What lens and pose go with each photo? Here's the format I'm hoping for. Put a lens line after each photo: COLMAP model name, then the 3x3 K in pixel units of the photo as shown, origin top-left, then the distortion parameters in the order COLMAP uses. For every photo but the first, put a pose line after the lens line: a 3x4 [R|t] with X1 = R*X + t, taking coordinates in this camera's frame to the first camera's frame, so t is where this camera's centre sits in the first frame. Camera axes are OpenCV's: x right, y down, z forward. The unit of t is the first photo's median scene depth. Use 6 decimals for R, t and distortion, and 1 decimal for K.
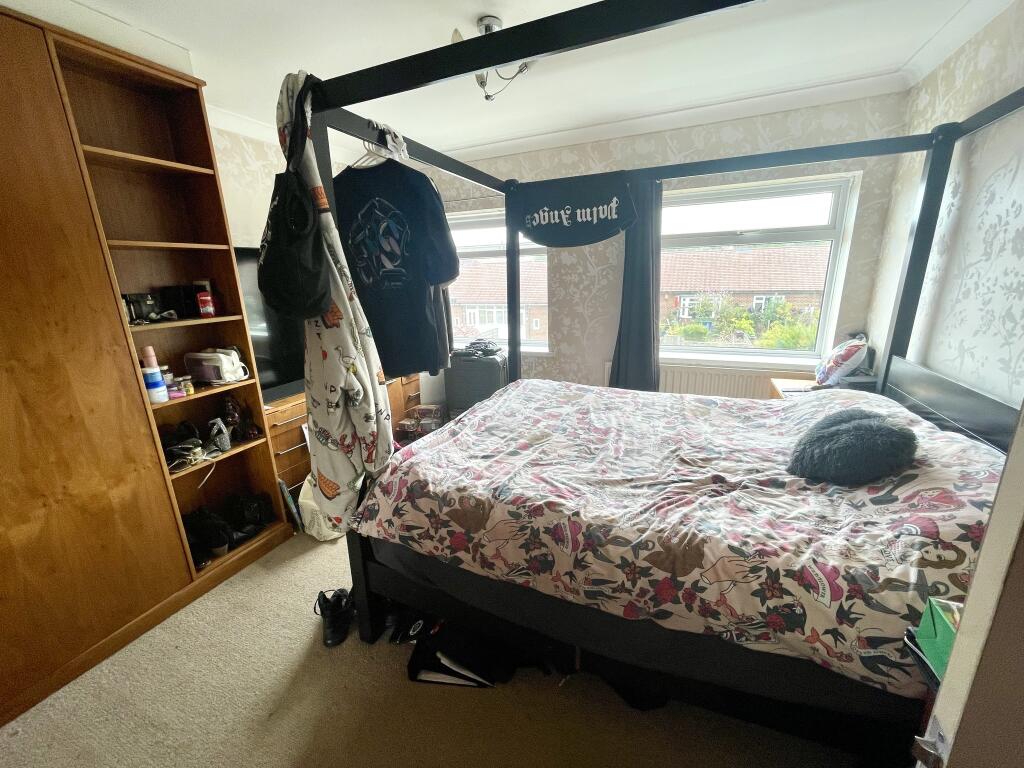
lens RADIAL K [[410.5, 0, 511.2], [0, 410.5, 383.4], [0, 0, 1]] dist [-0.002255, 0.000408]
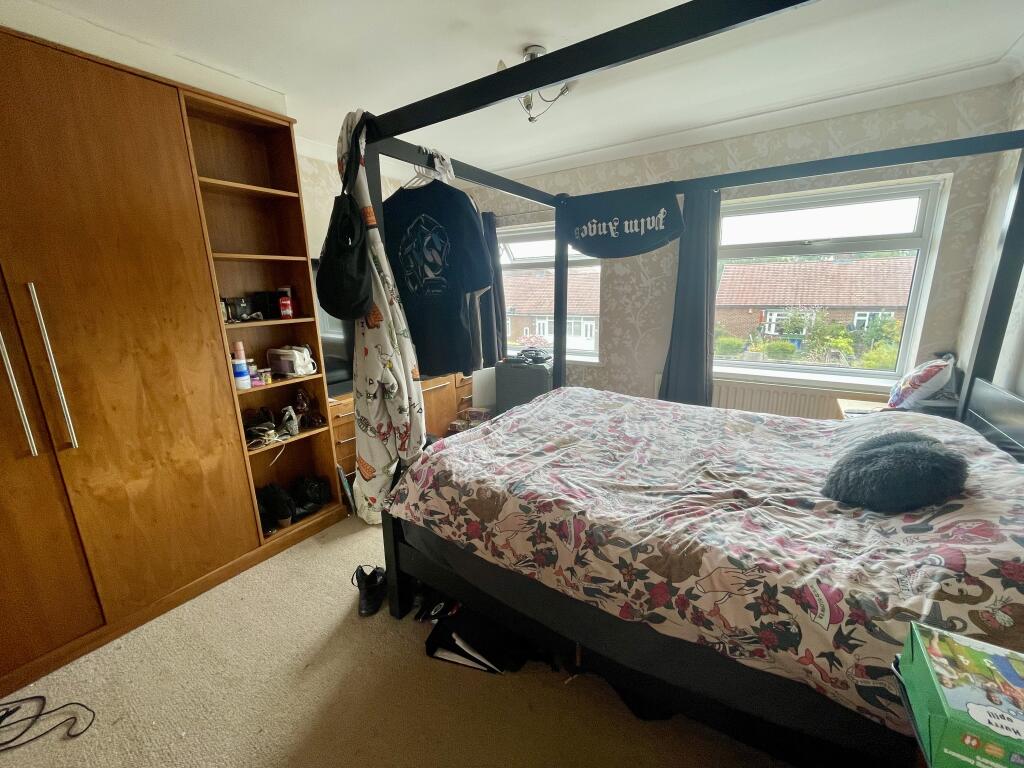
lens RADIAL K [[410.5, 0, 511.9], [0, 410.5, 383.4], [0, 0, 1]] dist [-0.002255, 0.000408]
pose [[0.985492, 0.046658, -0.163181, 0.112754], [-0.050815, 0.998479, -0.021391, 0.018714], [0.161935, 0.029373, 0.986364, -0.049596]]
